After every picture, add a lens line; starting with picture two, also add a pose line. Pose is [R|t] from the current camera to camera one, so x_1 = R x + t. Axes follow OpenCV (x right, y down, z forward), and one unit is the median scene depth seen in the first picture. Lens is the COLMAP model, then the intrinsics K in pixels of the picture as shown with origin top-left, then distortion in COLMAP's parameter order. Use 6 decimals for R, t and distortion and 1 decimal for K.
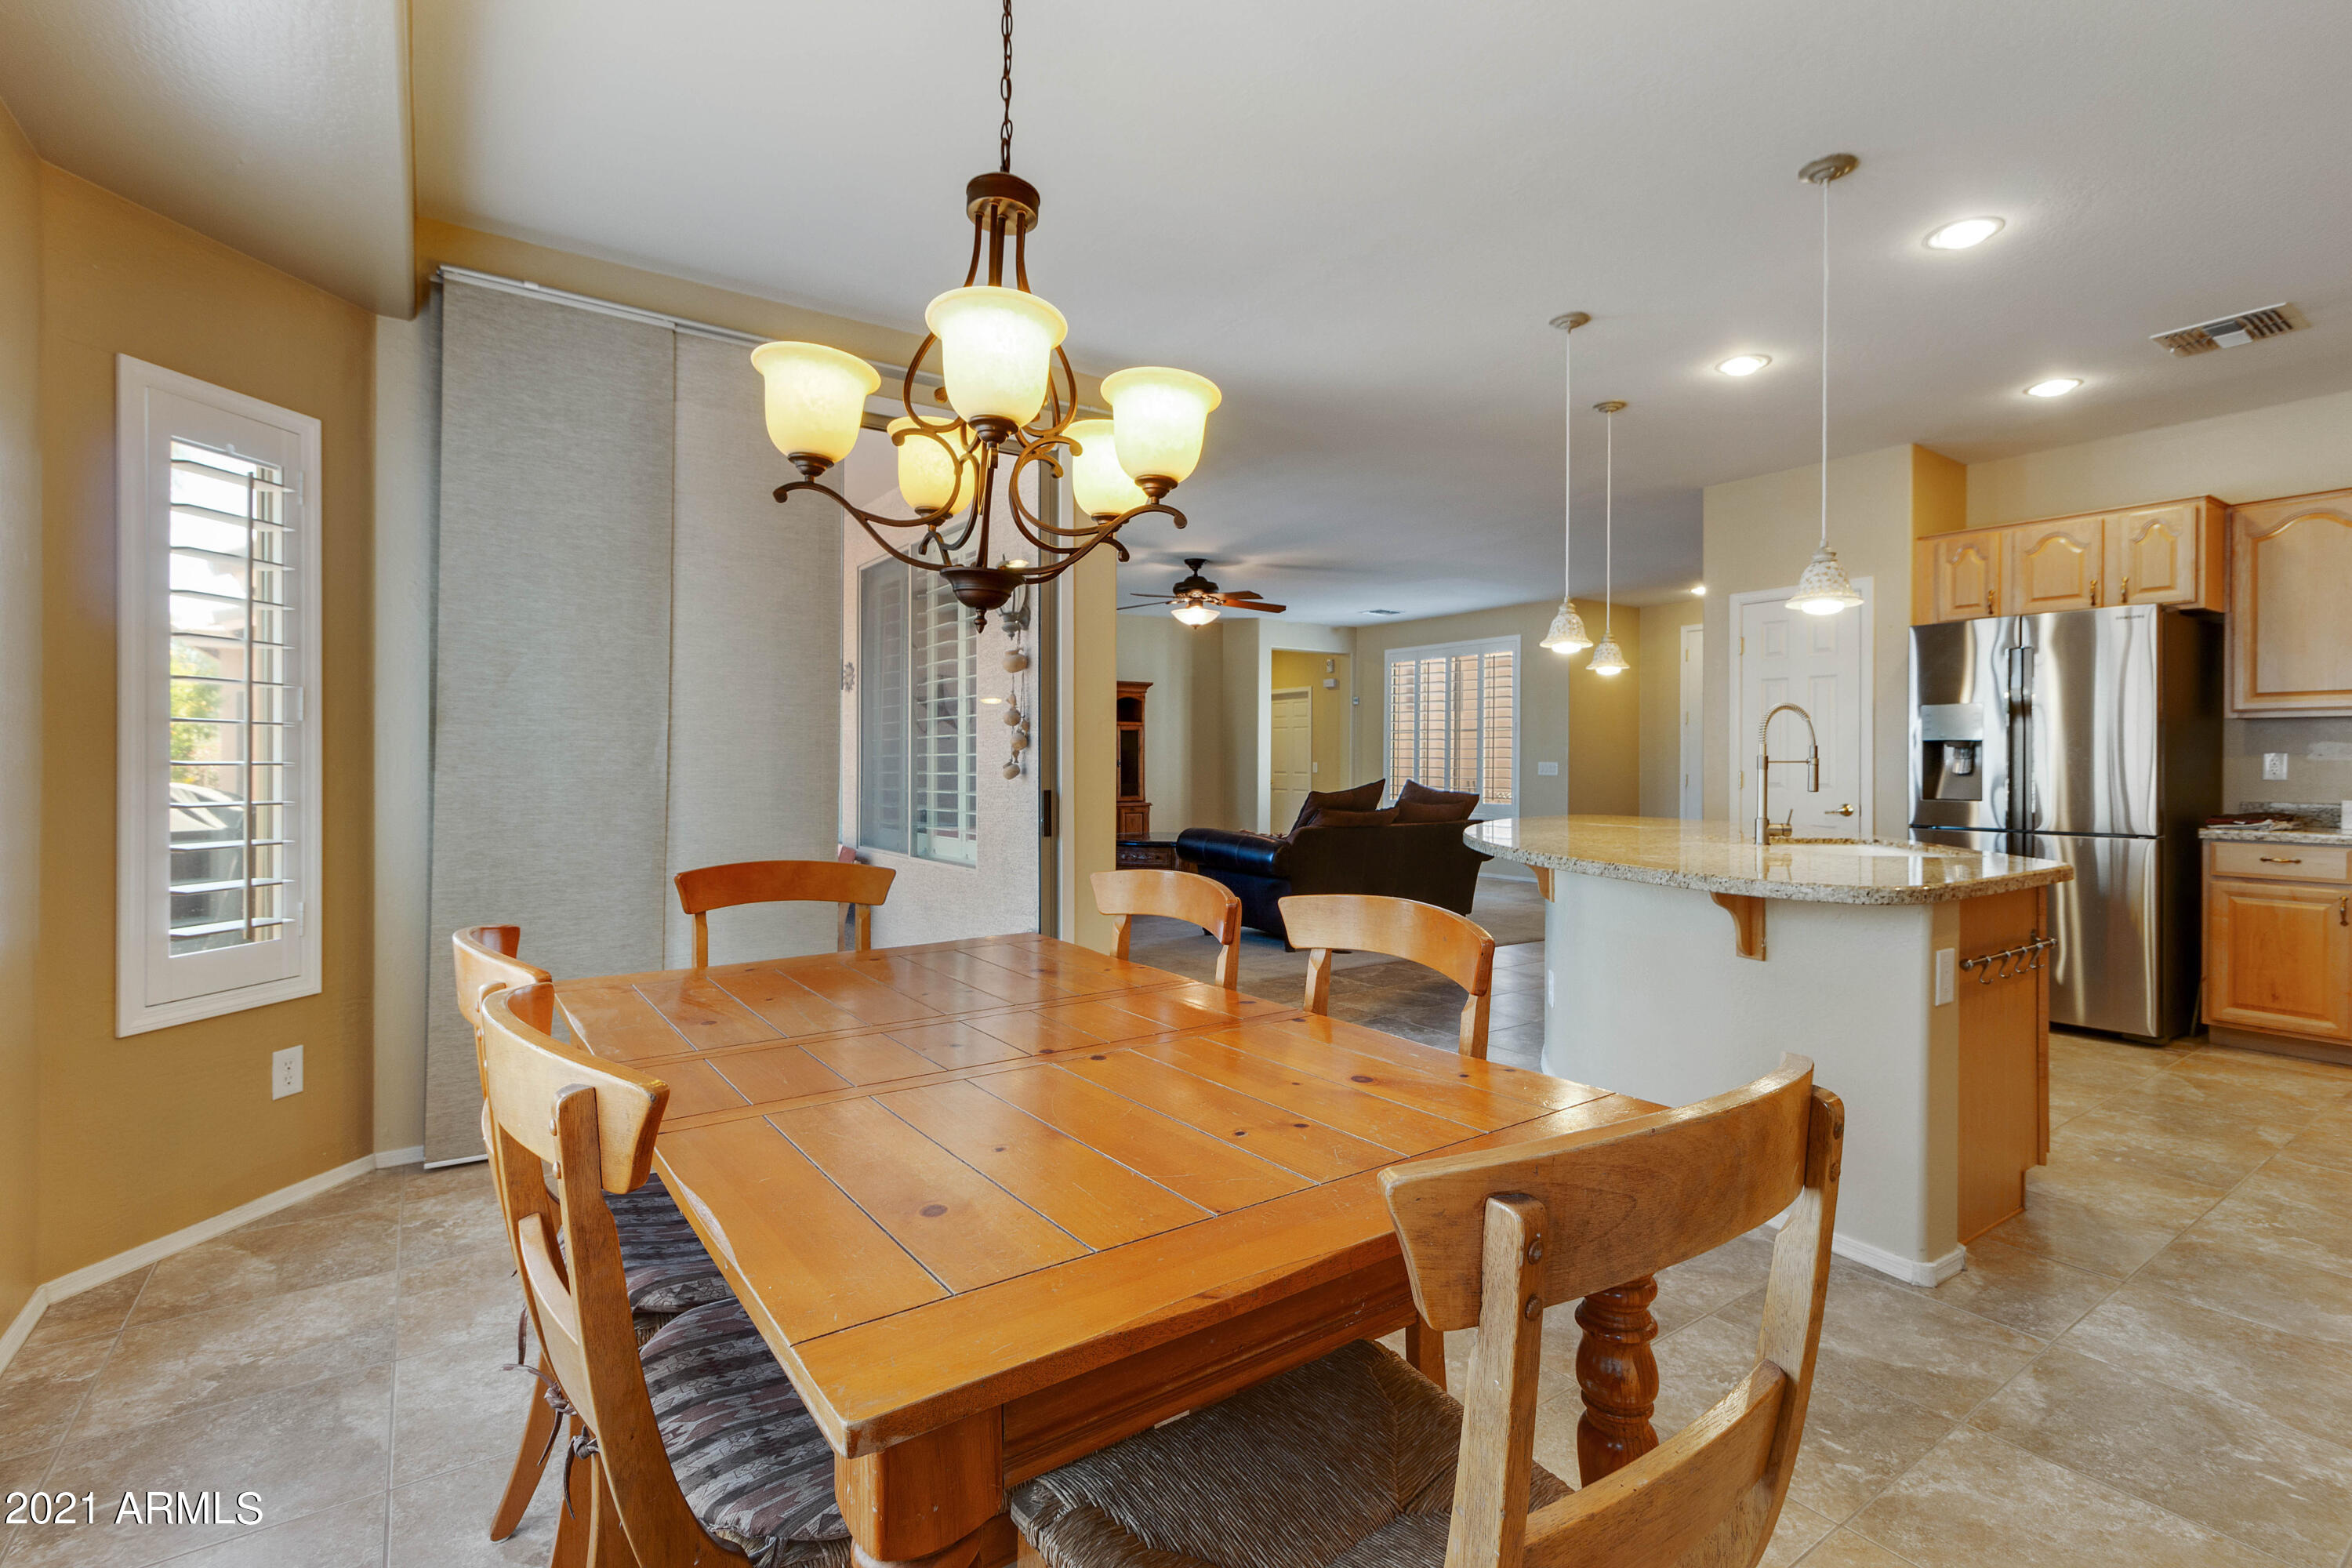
lens RADIAL K [[1084.7, 0, 1191.6], [0, 1084.7, 766.7], [0, 0, 1]] dist [0.002440, -0.000900]
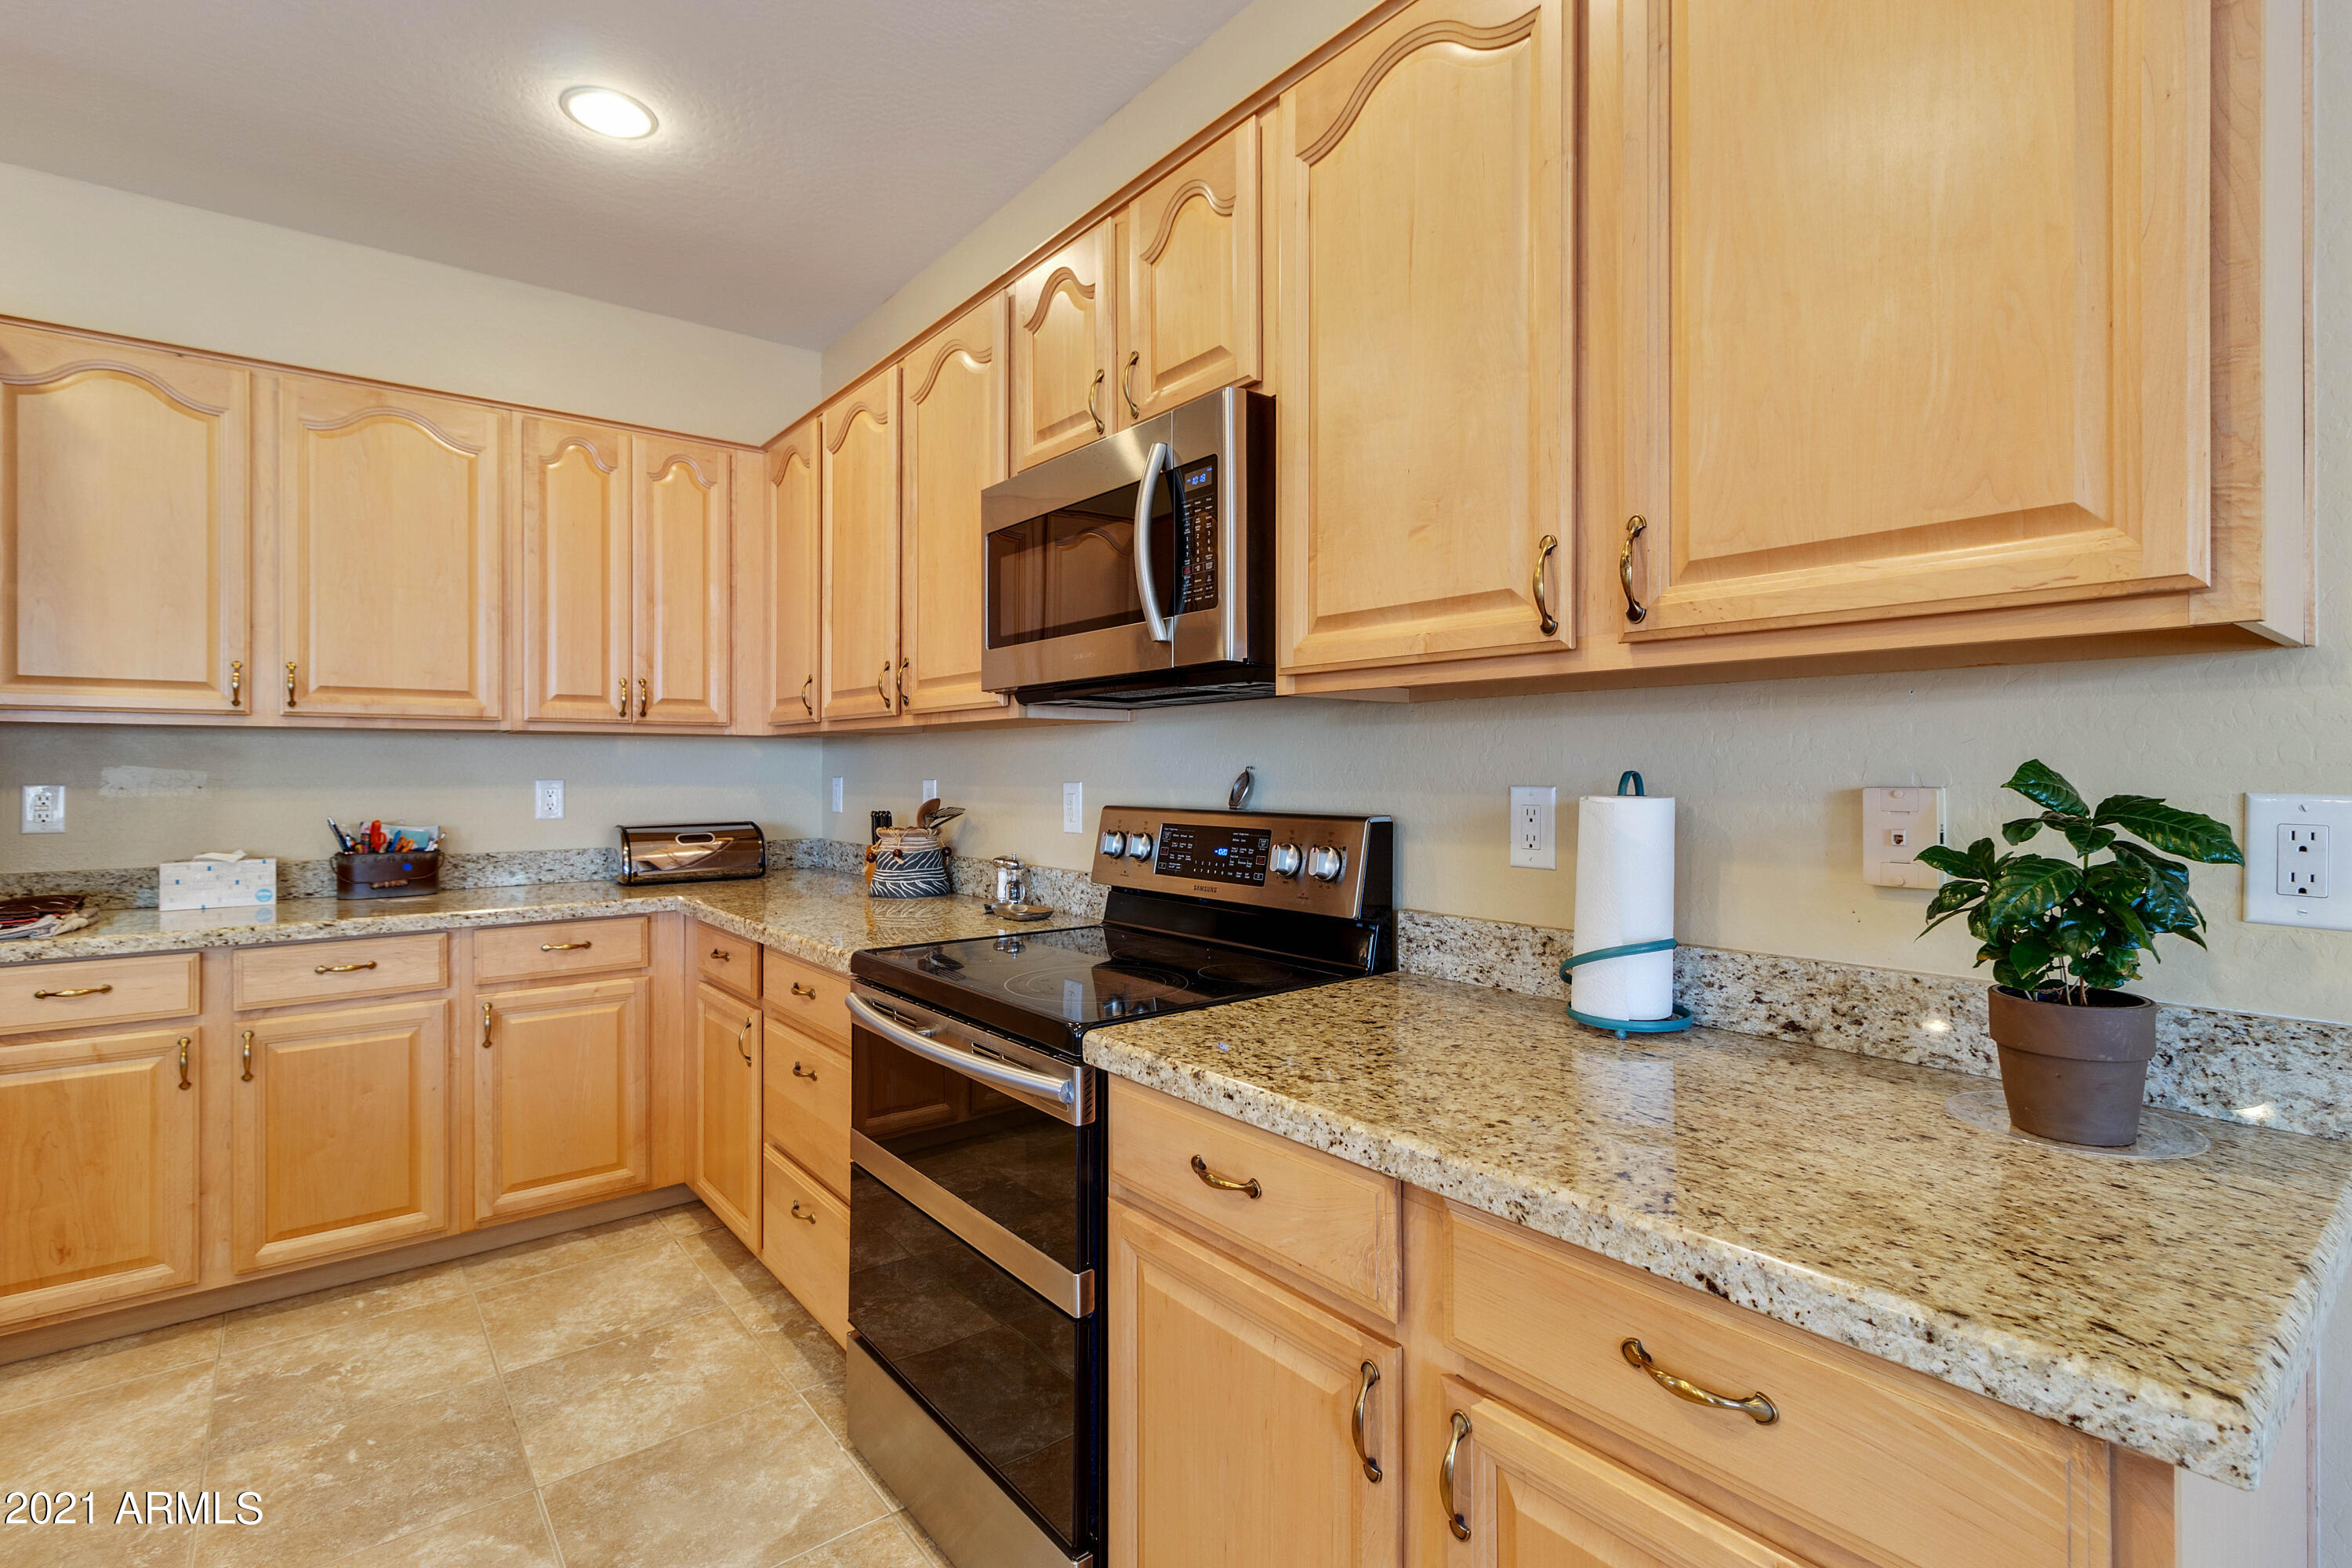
lens RADIAL K [[1084.7, 0, 1175.0], [0, 1084.7, 767.6], [0, 0, 1]] dist [0.002440, -0.000900]
pose [[-0.059018, 0.000083, 0.998257, 0.397943], [0.006384, 0.999980, 0.000295, -0.018305], [-0.998236, 0.006391, -0.059018, 0.445384]]
